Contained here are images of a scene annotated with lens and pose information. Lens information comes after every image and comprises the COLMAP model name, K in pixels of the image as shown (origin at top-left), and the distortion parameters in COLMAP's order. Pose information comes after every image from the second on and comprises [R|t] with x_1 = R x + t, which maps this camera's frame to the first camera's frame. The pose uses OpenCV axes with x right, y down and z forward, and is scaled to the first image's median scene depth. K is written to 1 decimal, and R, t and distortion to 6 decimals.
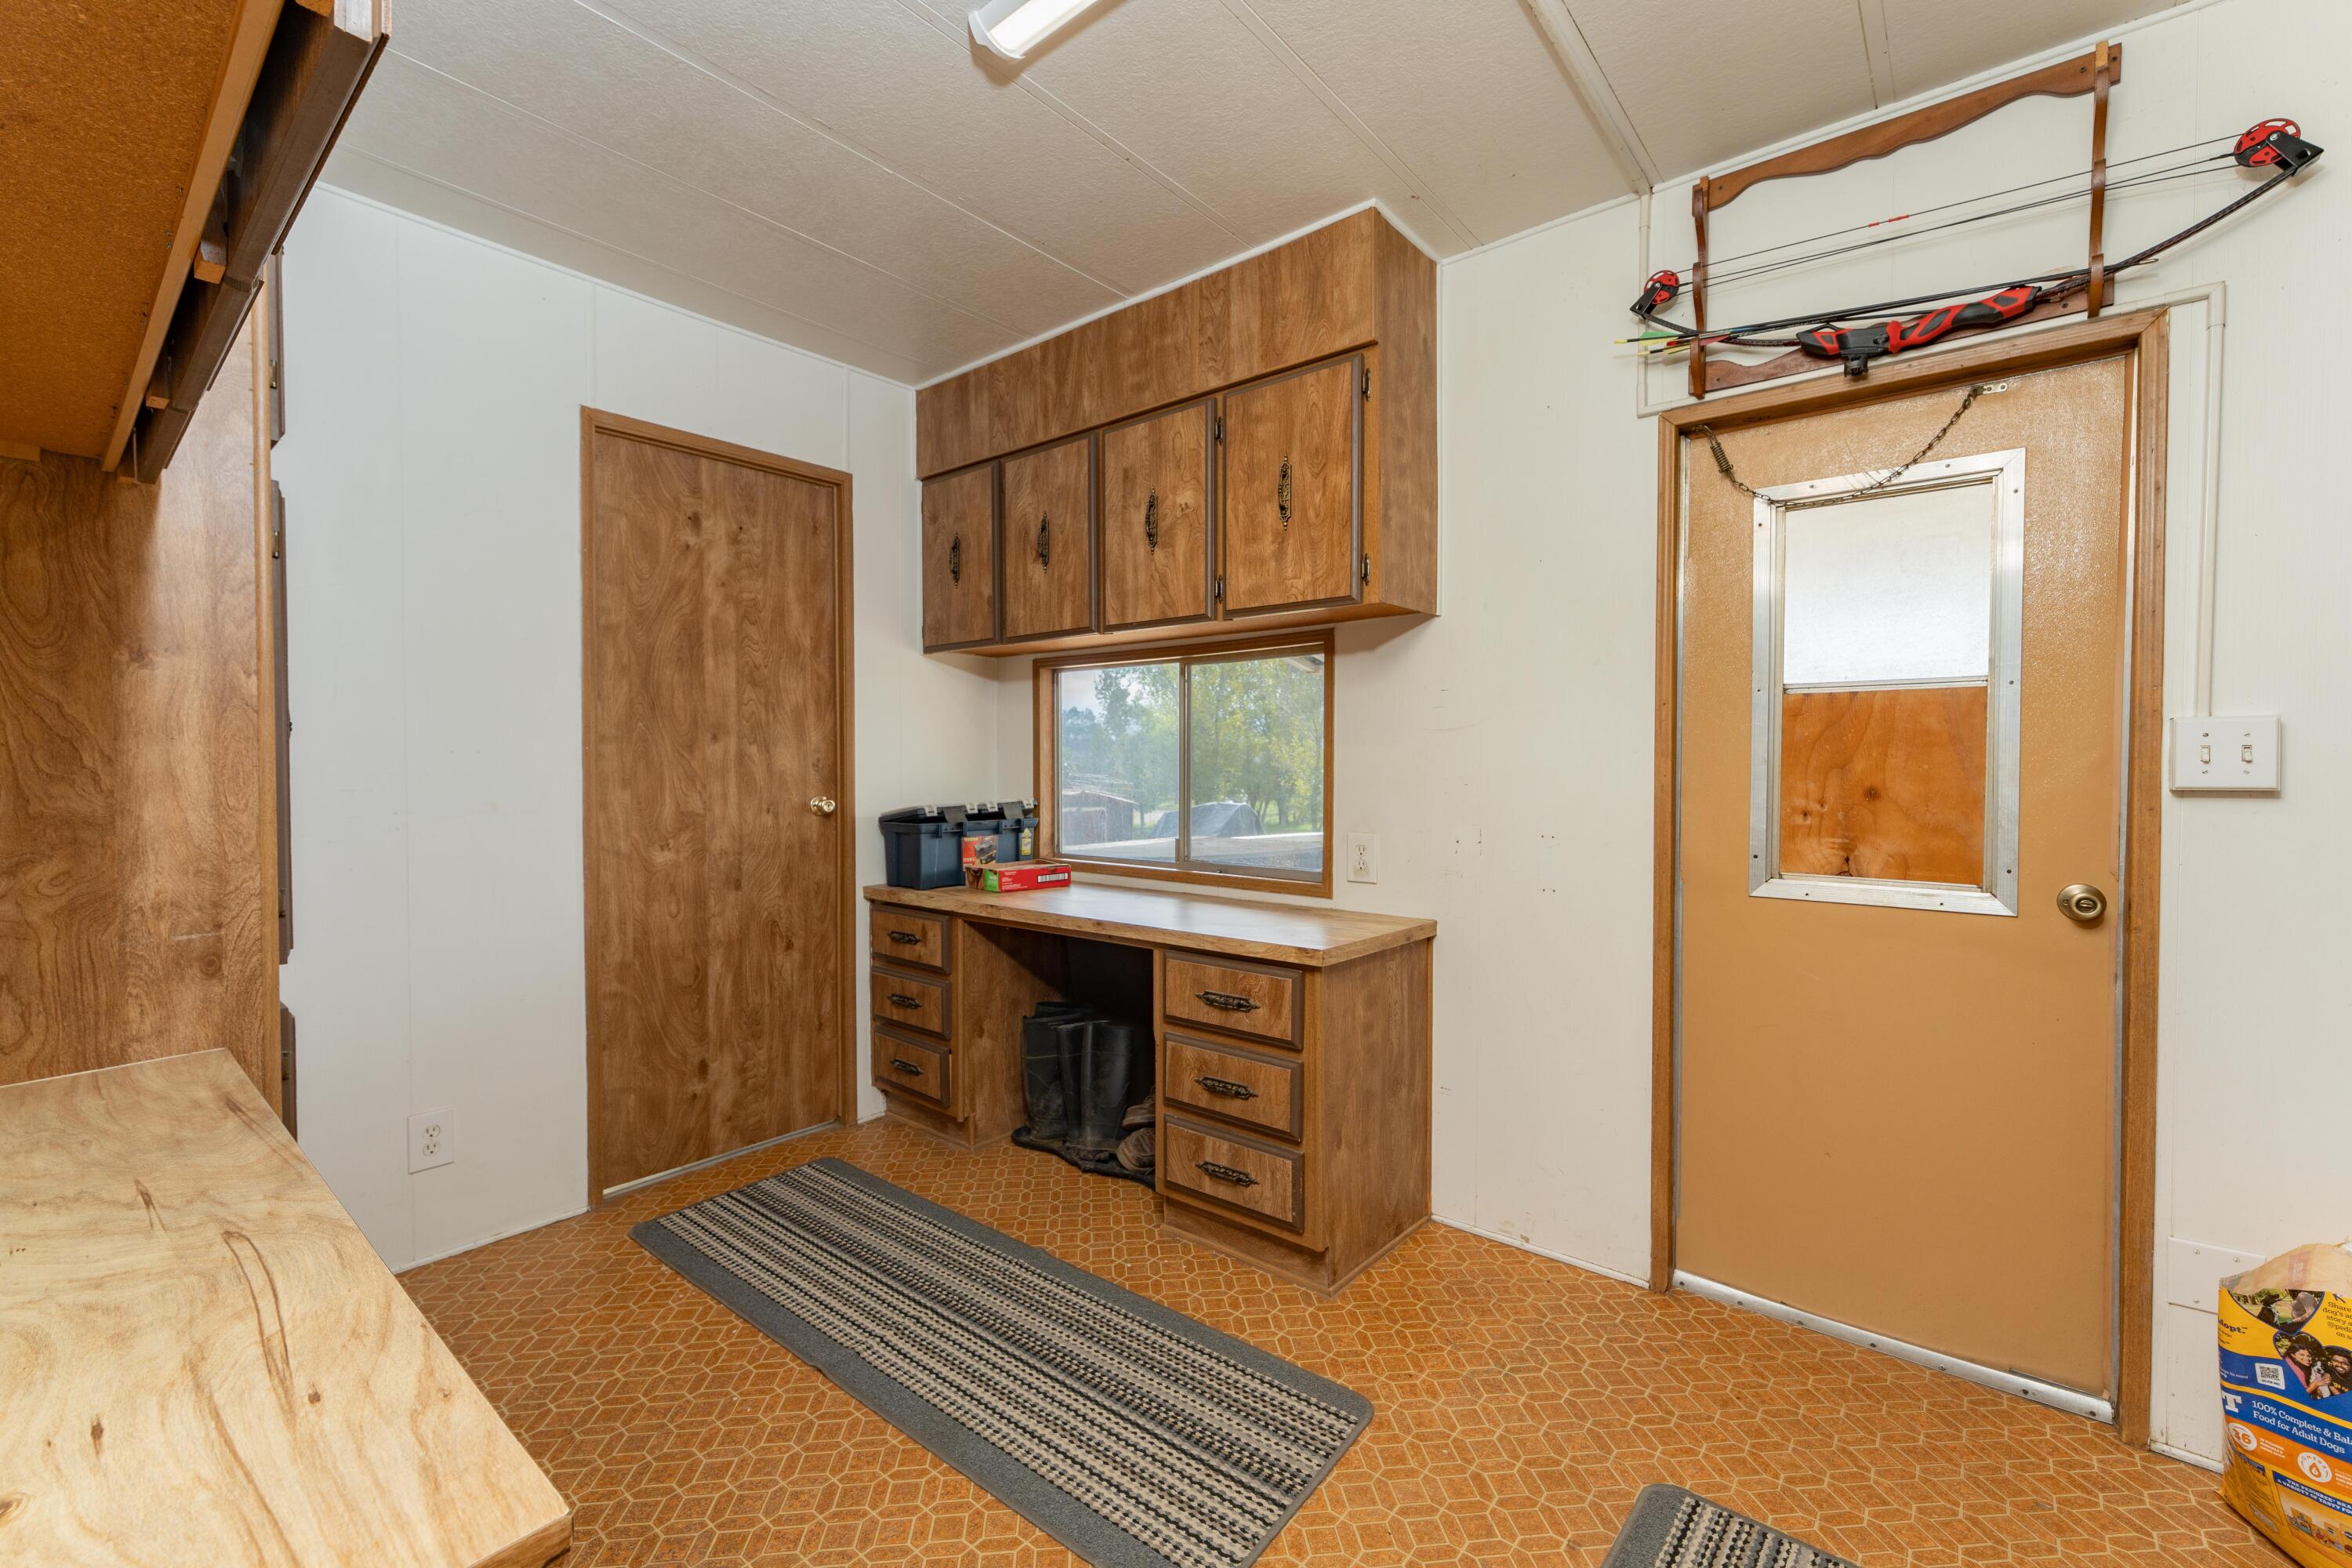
lens RADIAL K [[982.5, 0, 1176.0], [0, 982.5, 784.0], [0, 0, 1]] dist [0.002020, 0.000031]
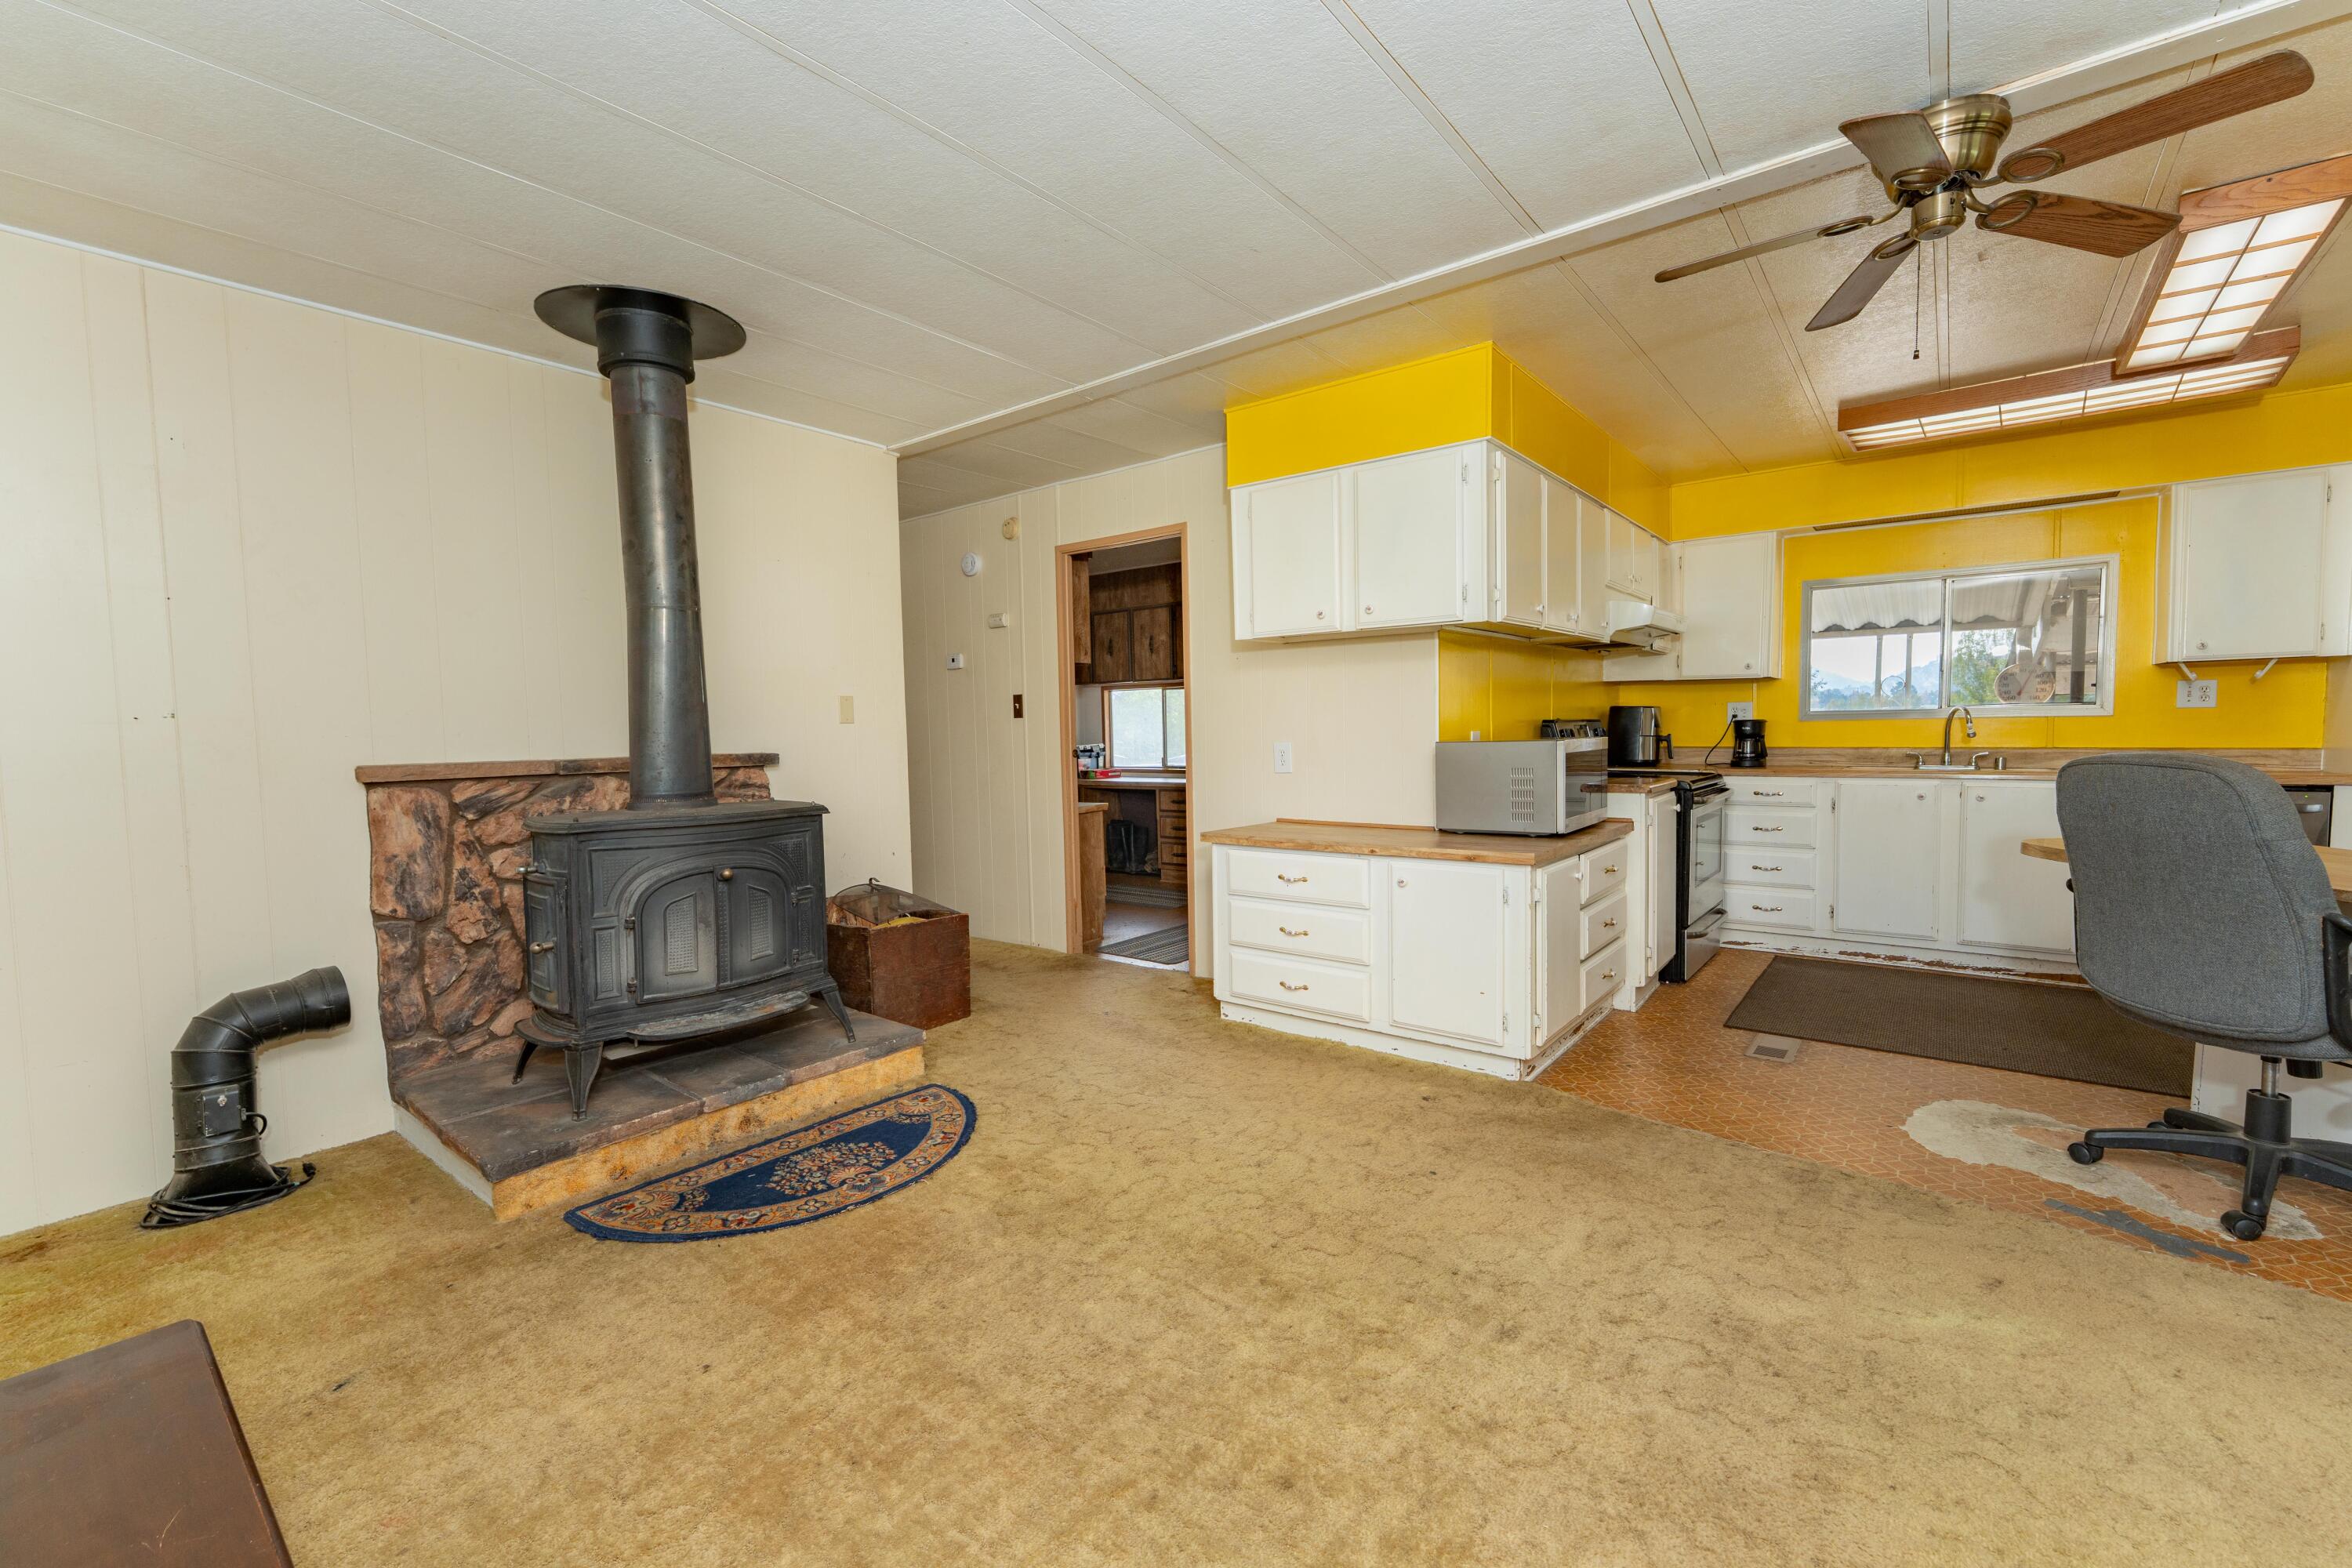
lens RADIAL K [[982.5, 0, 1176.0], [0, 982.5, 784.0], [0, 0, 1]] dist [0.002020, 0.000031]
pose [[0.999692, -0.022325, 0.010882, 0.006404], [0.021822, 0.998781, 0.044268, 0.012667], [-0.011857, -0.044017, 0.998960, -1.699661]]
